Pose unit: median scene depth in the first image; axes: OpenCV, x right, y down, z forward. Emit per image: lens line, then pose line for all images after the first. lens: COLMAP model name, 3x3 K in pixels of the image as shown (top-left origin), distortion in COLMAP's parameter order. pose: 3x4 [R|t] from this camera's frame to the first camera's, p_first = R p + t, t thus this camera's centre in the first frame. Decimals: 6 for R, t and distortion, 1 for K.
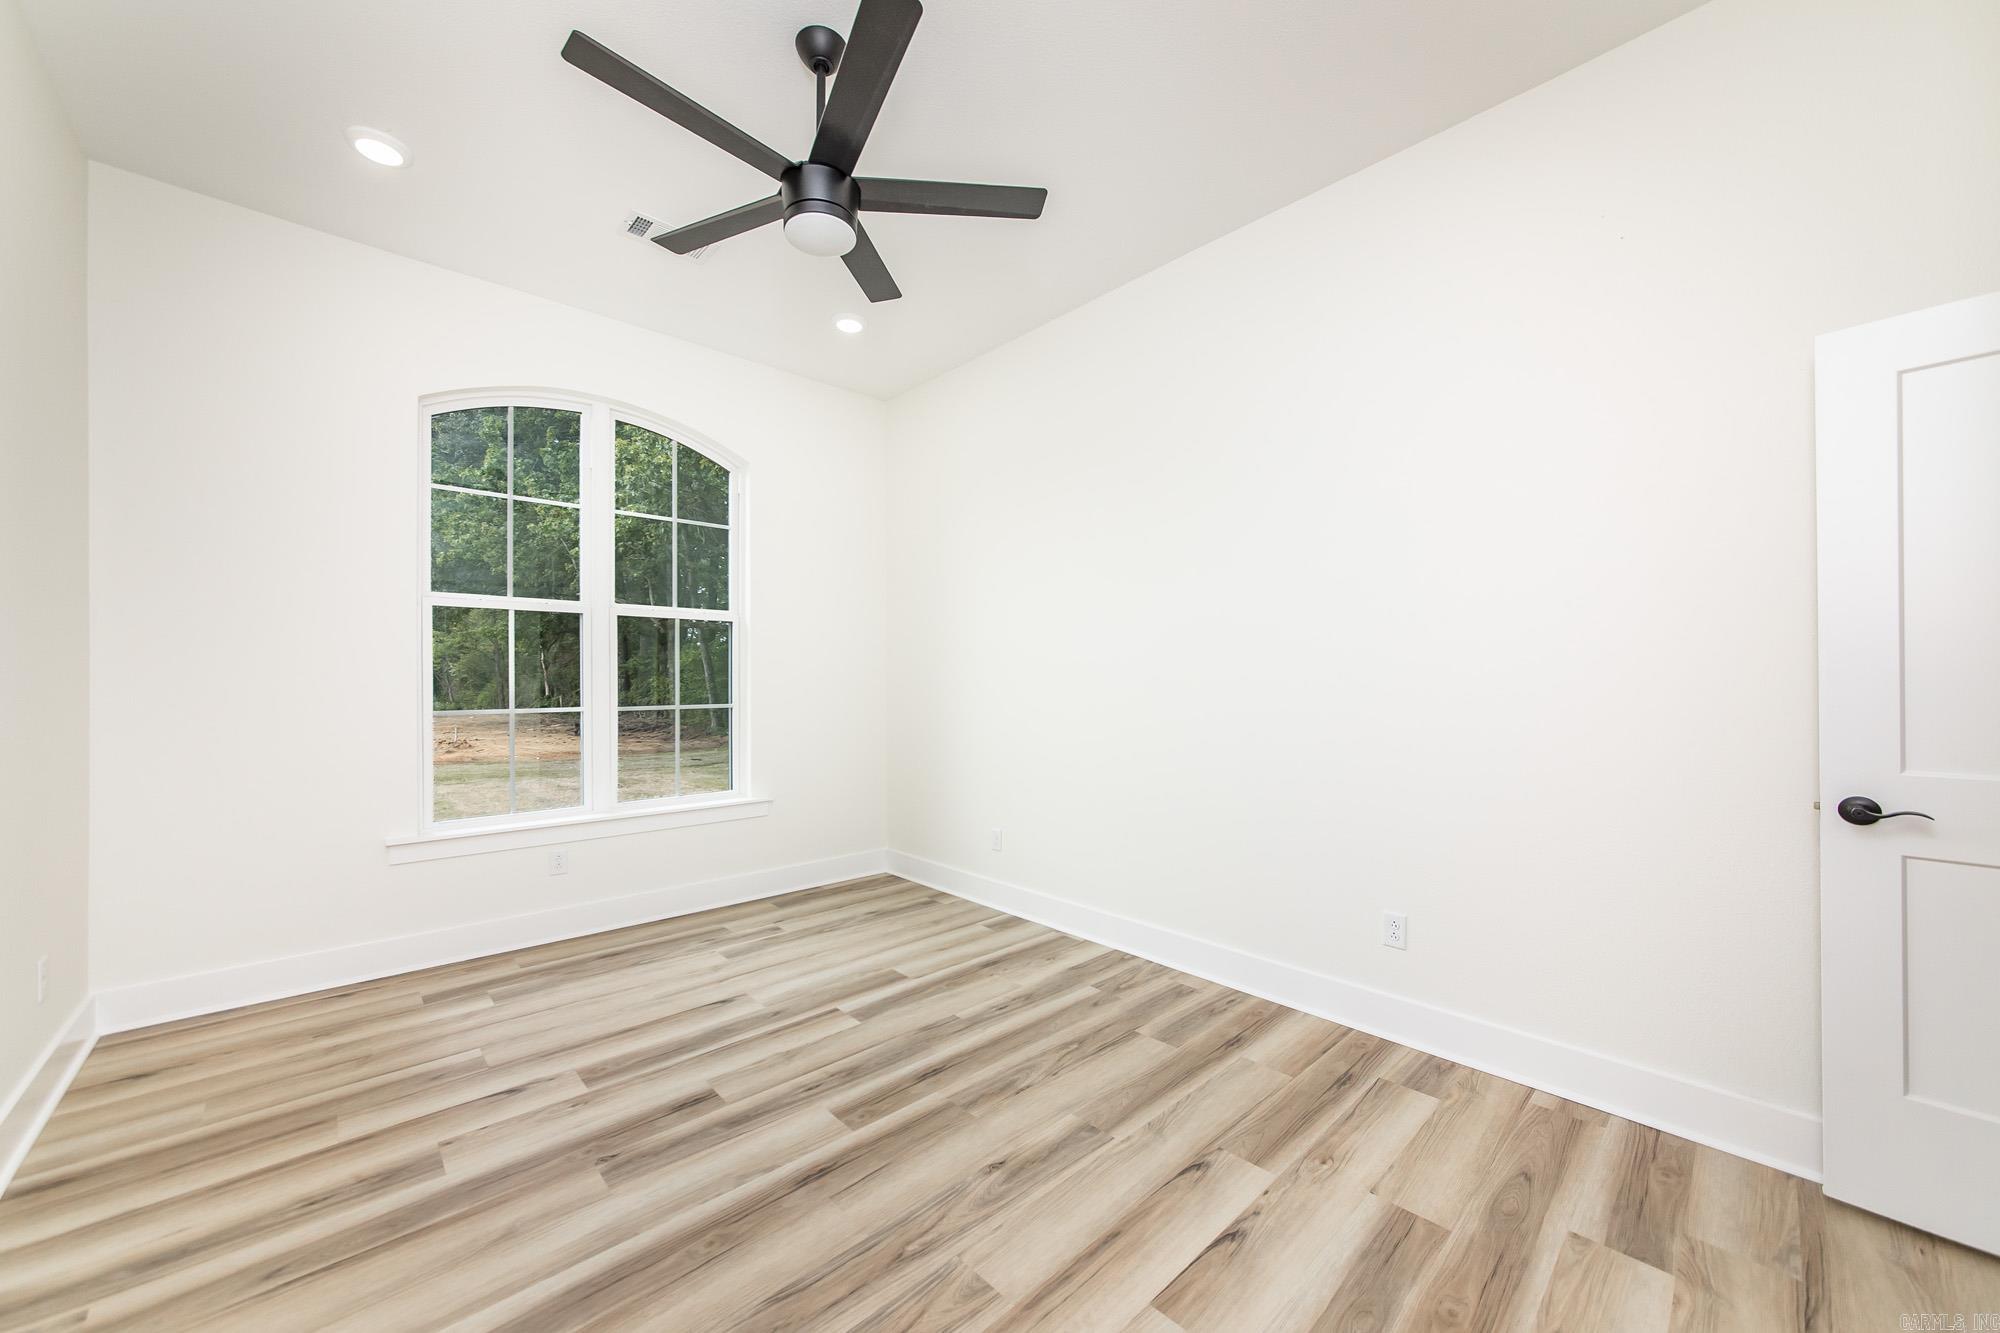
lens RADIAL K [[727.3, 0, 999.4], [0, 727.3, 661.8], [0, 0, 1]] dist [-0.006324, 0.000212]
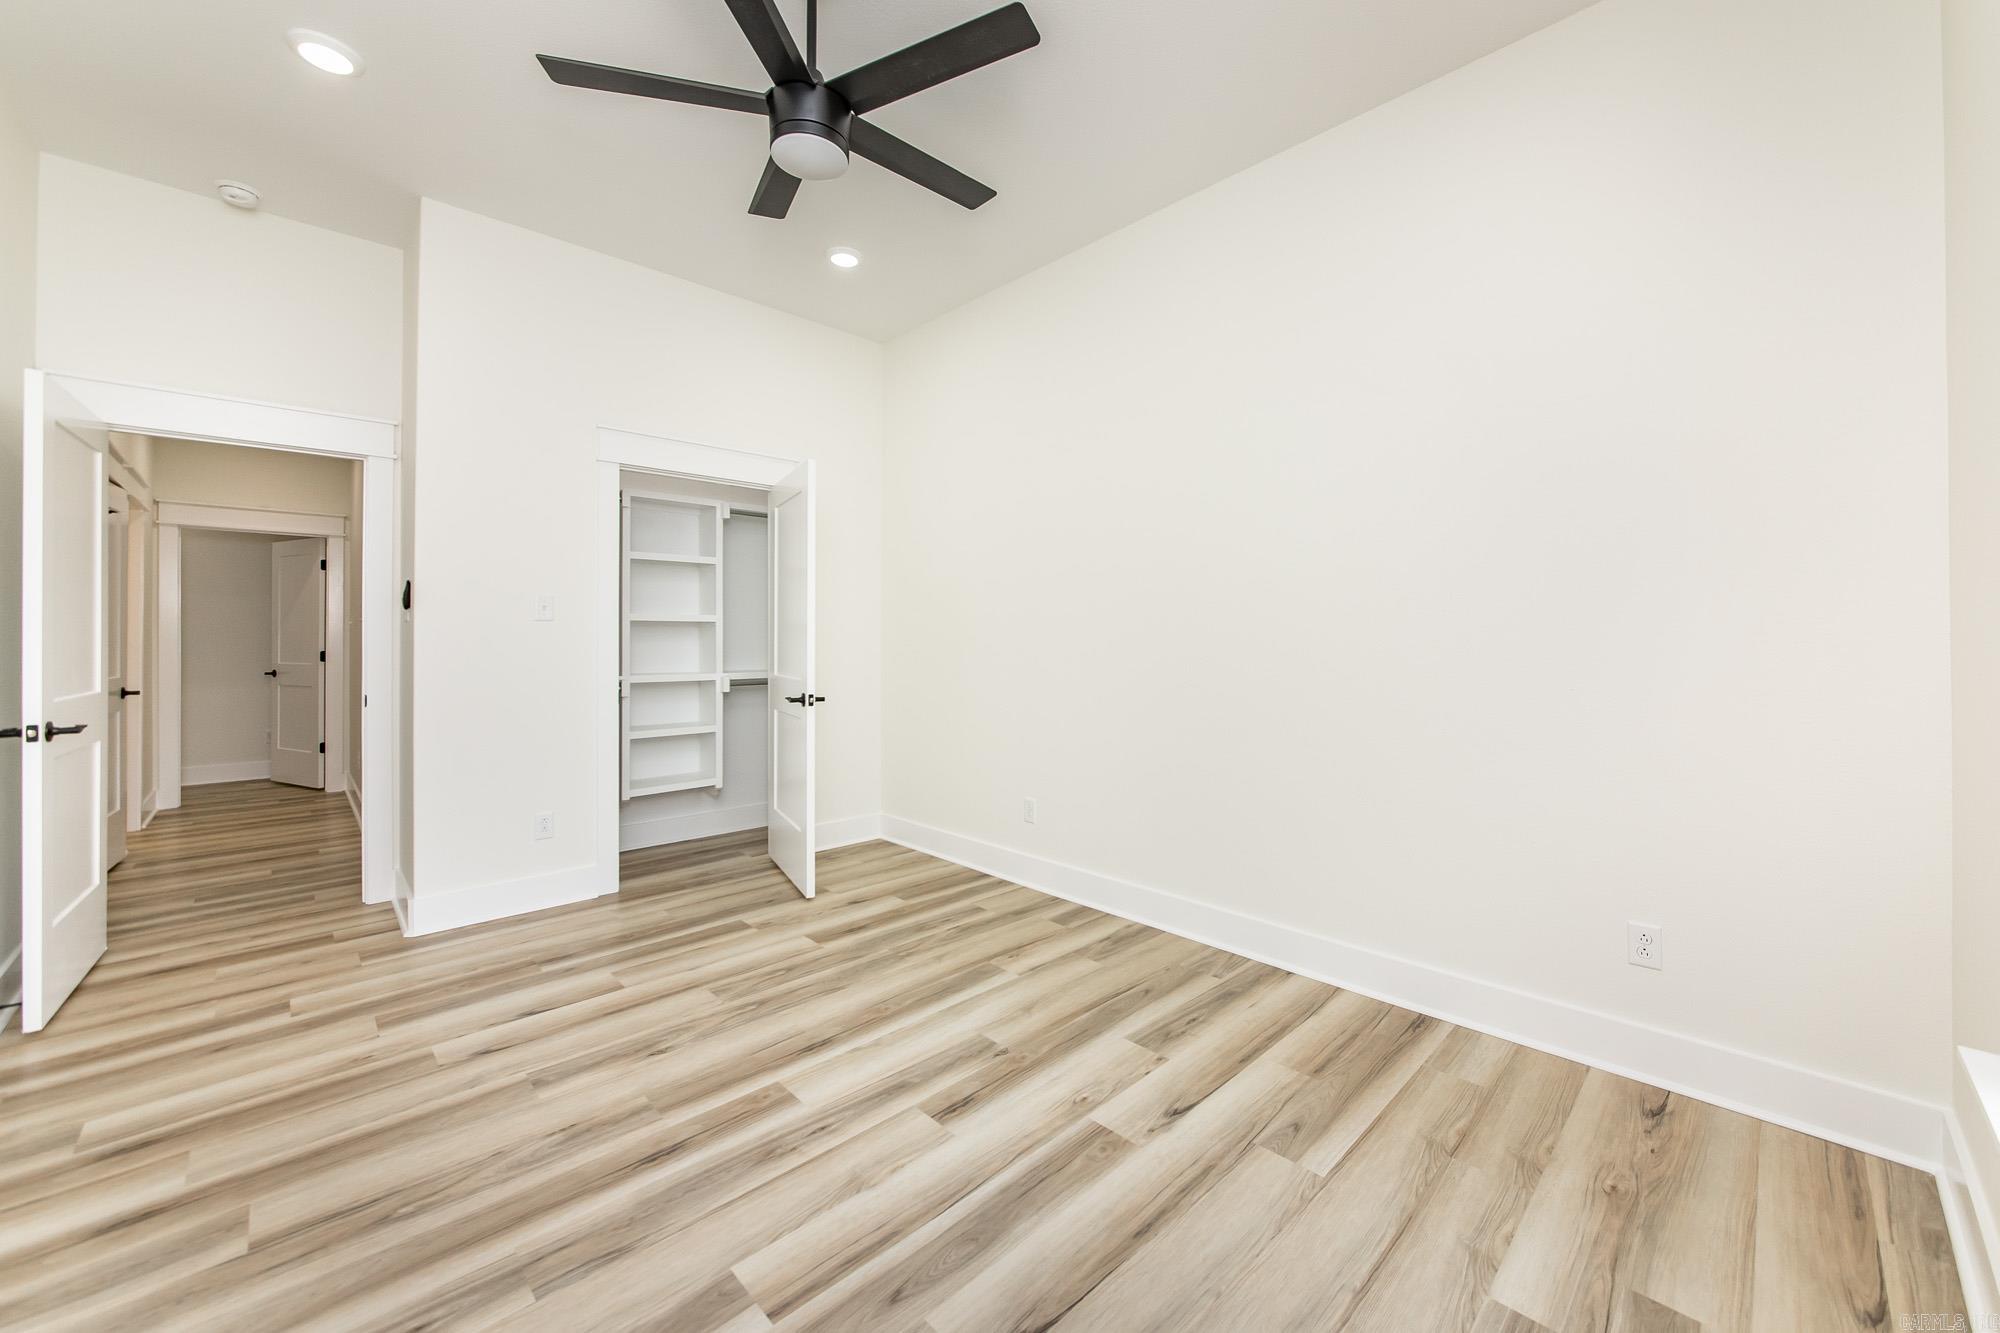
lens RADIAL K [[727.3, 0, 999.4], [0, 727.3, 661.8], [0, 0, 1]] dist [-0.006324, 0.000212]
pose [[-0.999986, 0.005184, 0.000434, -0.501253], [0.005187, 0.999962, 0.006950, 0.065078], [-0.000398, 0.006952, -0.999976, 1.962182]]
